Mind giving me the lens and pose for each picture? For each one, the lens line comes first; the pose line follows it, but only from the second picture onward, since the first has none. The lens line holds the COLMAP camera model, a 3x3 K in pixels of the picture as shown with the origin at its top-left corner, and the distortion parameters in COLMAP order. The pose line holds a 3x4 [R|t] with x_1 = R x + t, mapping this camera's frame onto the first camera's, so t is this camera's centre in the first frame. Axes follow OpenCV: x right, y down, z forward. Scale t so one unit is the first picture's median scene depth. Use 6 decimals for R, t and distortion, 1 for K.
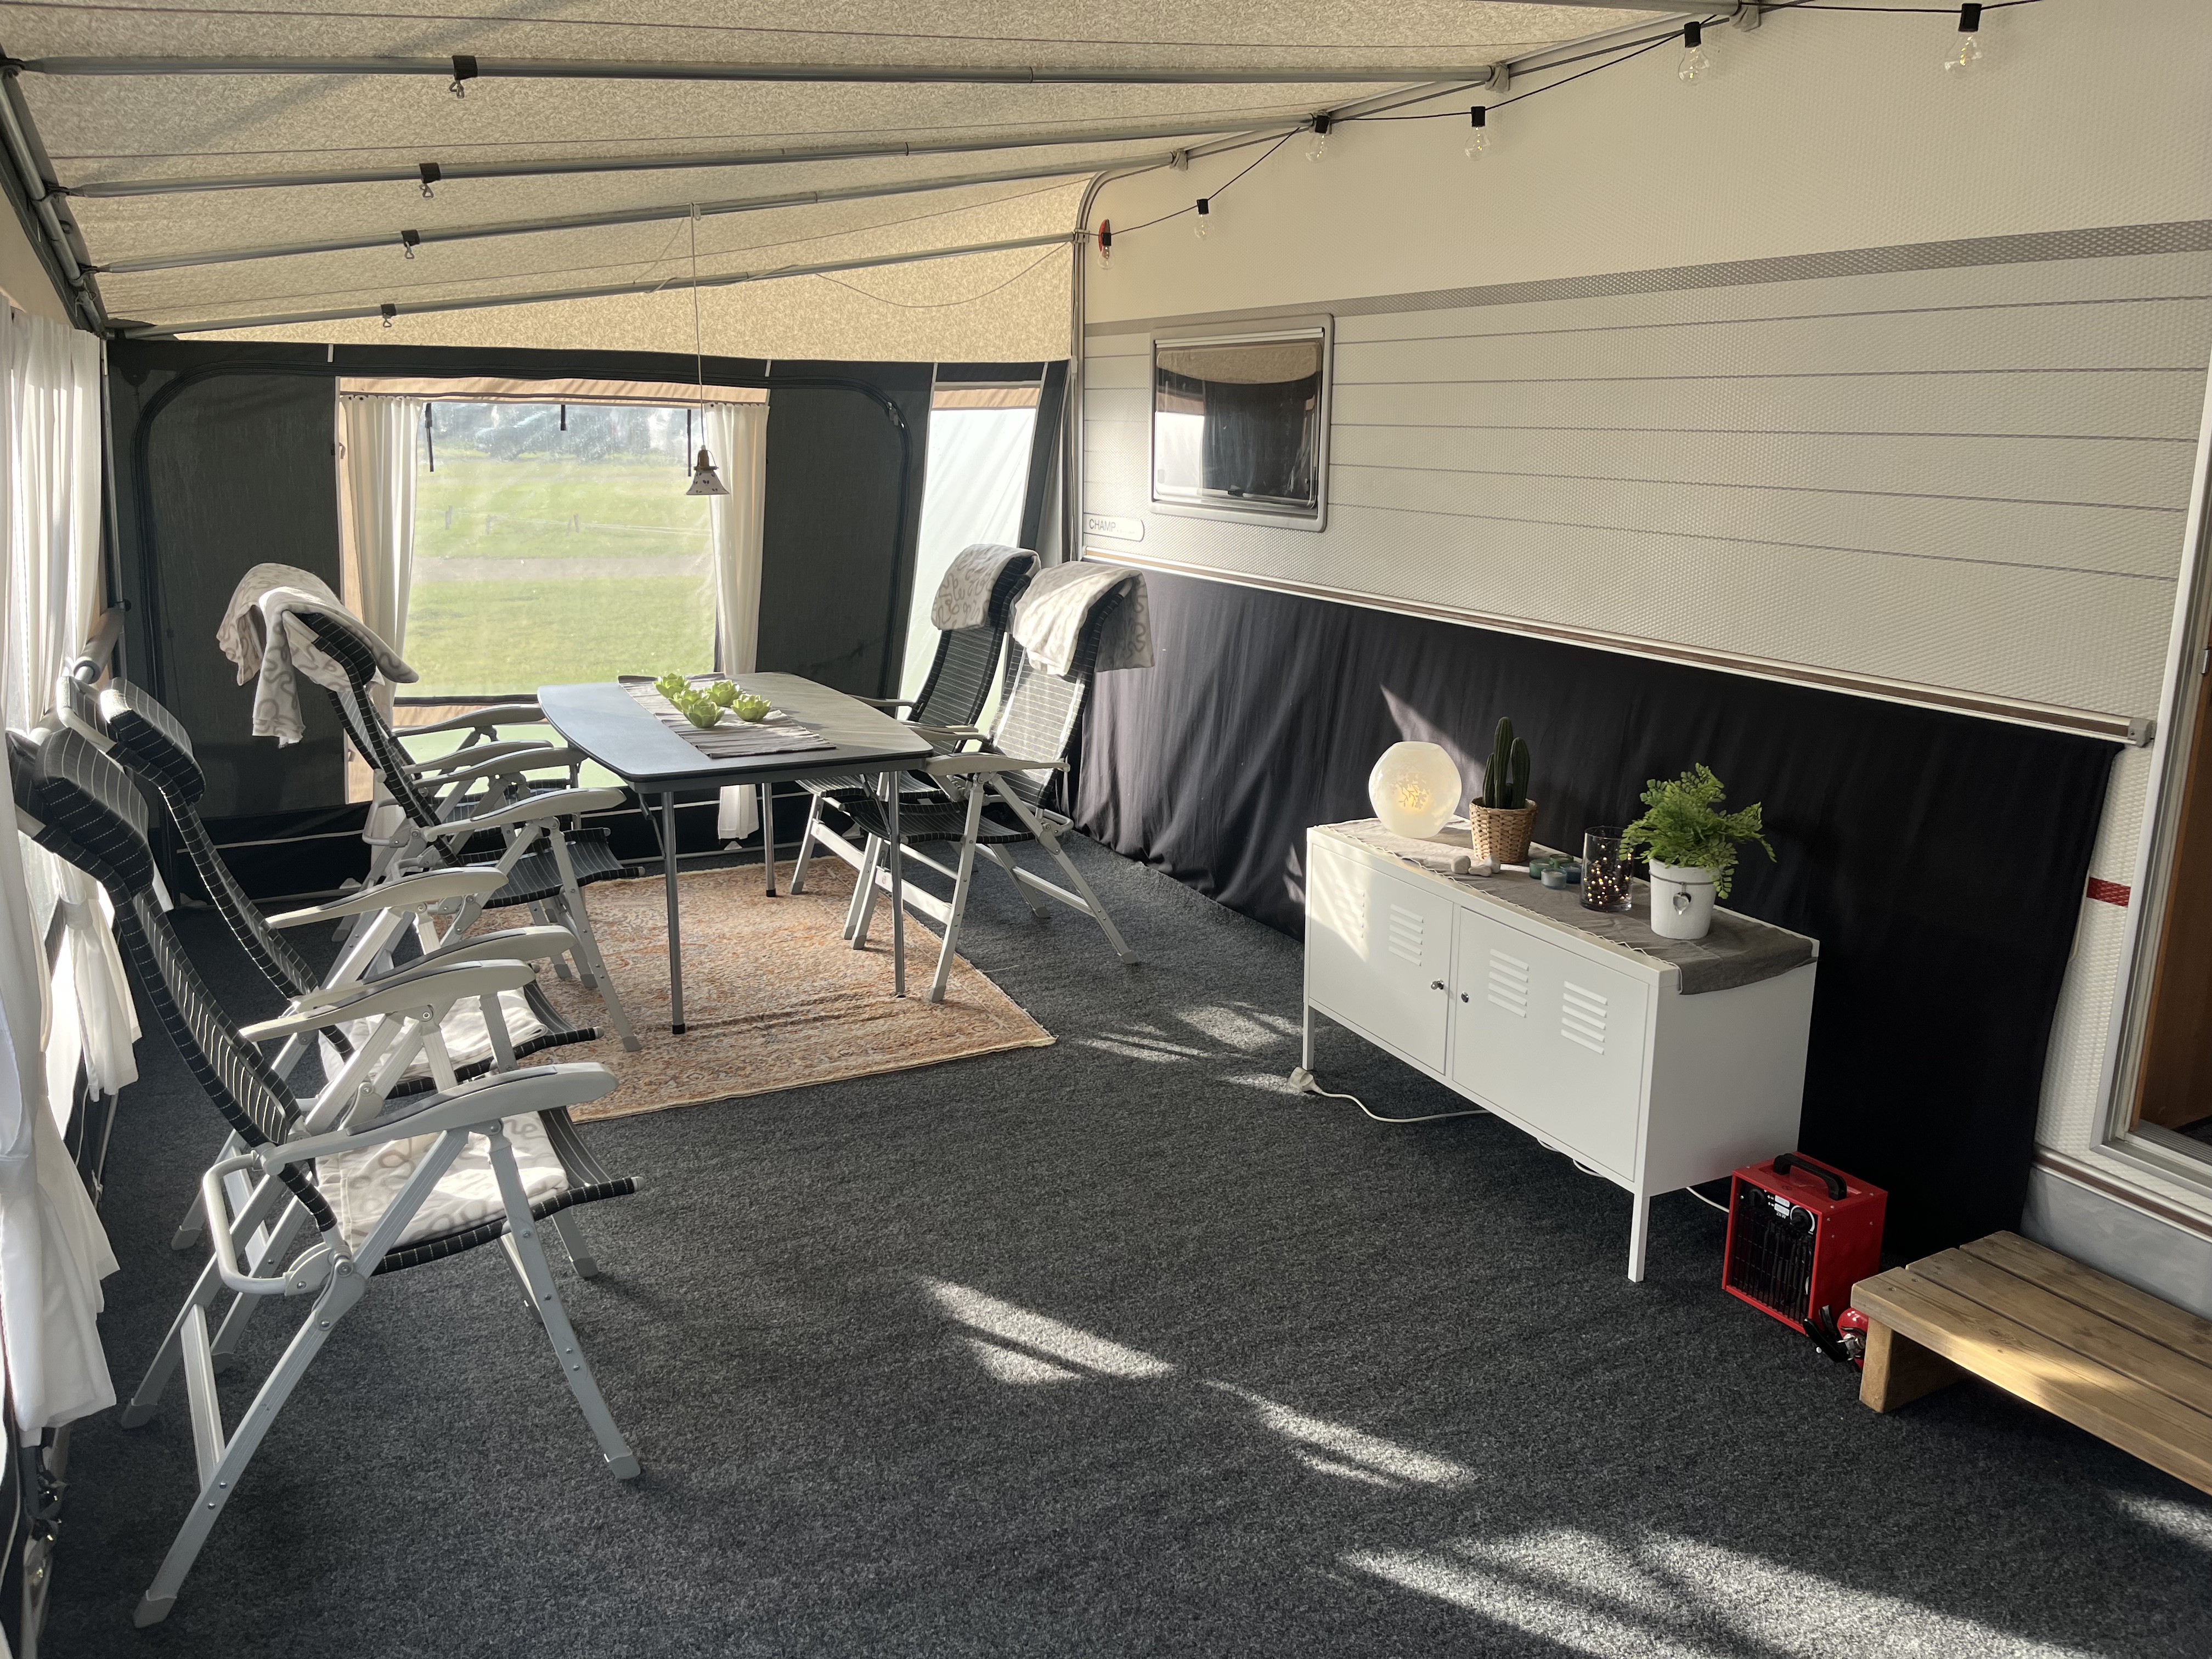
lens RADIAL K [[1733.1, 0, 1106.0], [0, 1733.1, 829.5], [0, 0, 1]] dist [-0.027557, -0.004665]
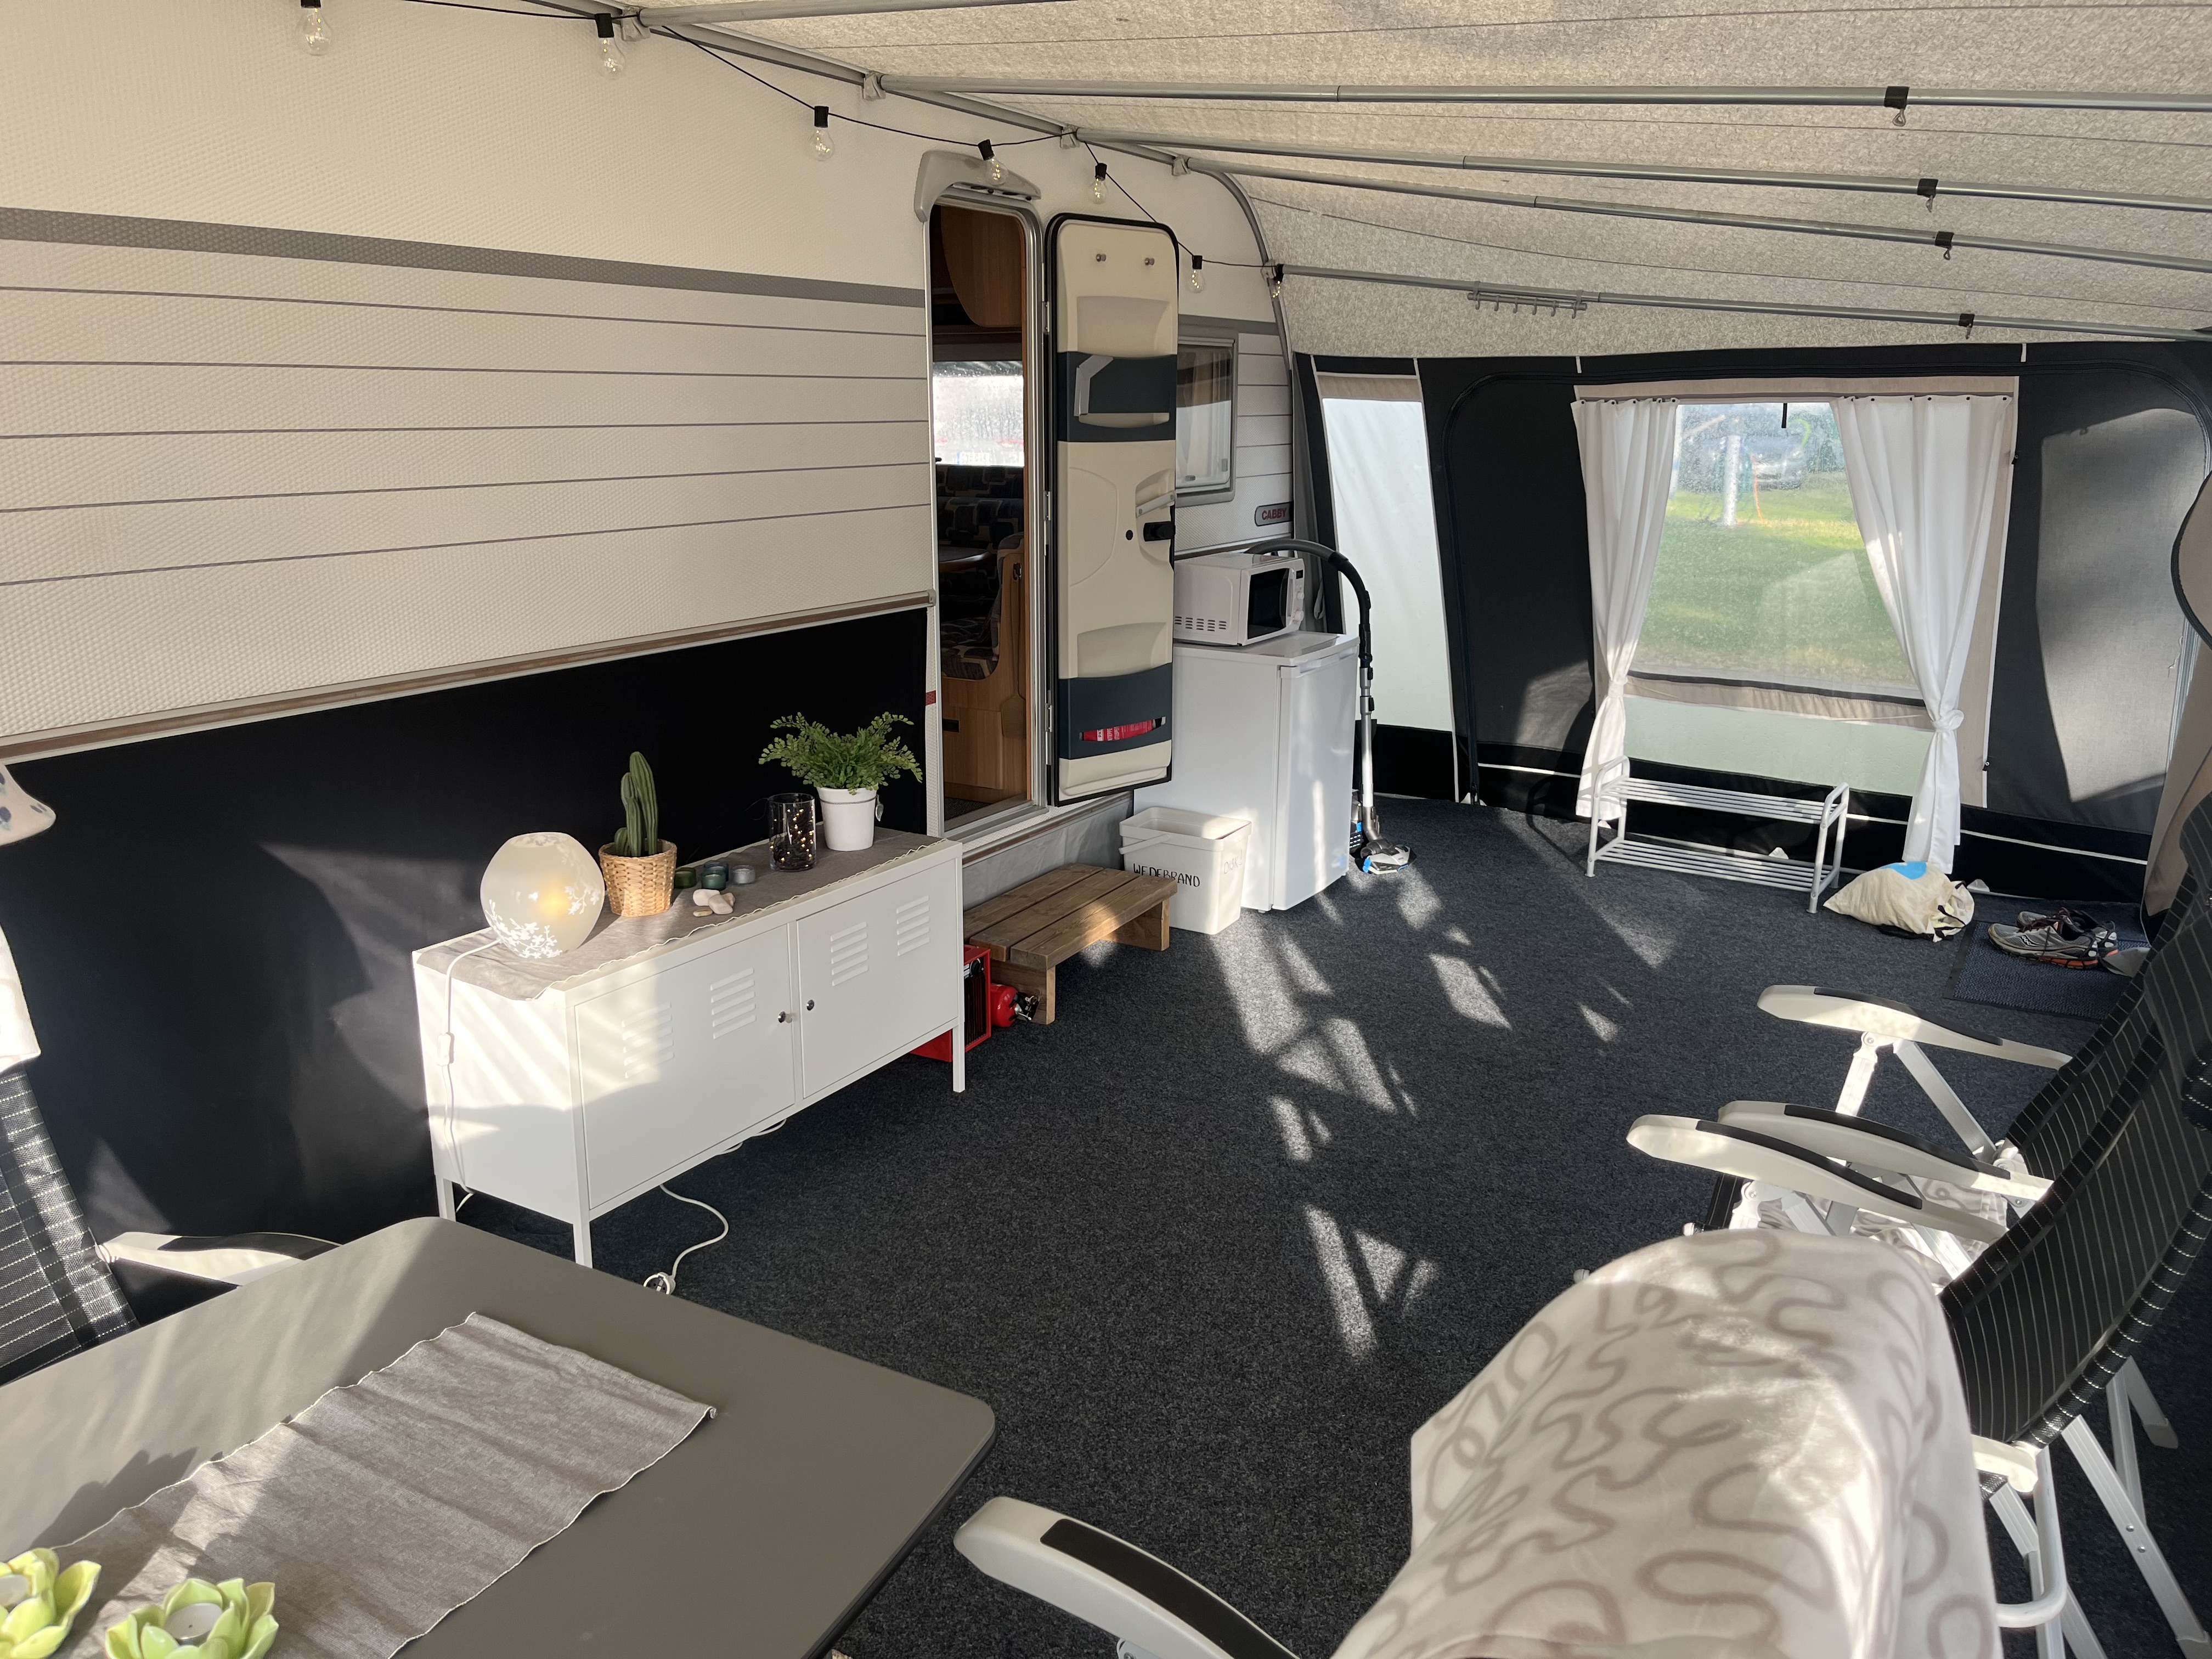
lens RADIAL K [[1645.6, 0, 1106.0], [0, 1645.6, 829.5], [0, 0, 1]] dist [-0.004183, -0.001329]
pose [[-0.557463, -0.207124, 0.803949, -0.791355], [0.196289, 0.908039, 0.370049, -0.393023], [-0.806663, 0.364095, -0.465542, 1.614879]]
